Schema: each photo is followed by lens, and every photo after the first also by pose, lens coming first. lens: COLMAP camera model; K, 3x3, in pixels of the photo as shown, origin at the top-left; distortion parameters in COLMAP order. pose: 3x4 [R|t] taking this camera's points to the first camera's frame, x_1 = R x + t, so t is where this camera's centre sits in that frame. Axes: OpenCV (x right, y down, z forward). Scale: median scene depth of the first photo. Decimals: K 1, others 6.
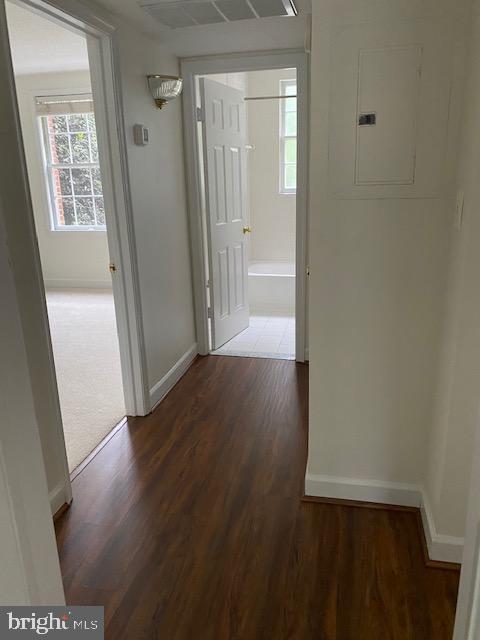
lens RADIAL K [[482.7, 0, 262.2], [0, 482.7, 318.2], [0, 0, 1]] dist [0.003806, 0.002269]
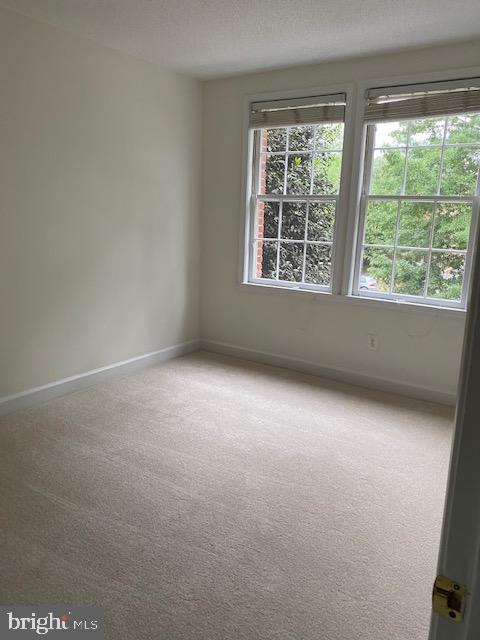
lens RADIAL K [[482.7, 0, 262.2], [0, 482.7, 318.2], [0, 0, 1]] dist [0.003806, 0.002269]
pose [[0.928493, 0.124214, -0.349959, -0.145880], [-0.150475, 0.987410, -0.048764, -0.097684], [0.339496, 0.097937, 0.935495, 0.328043]]
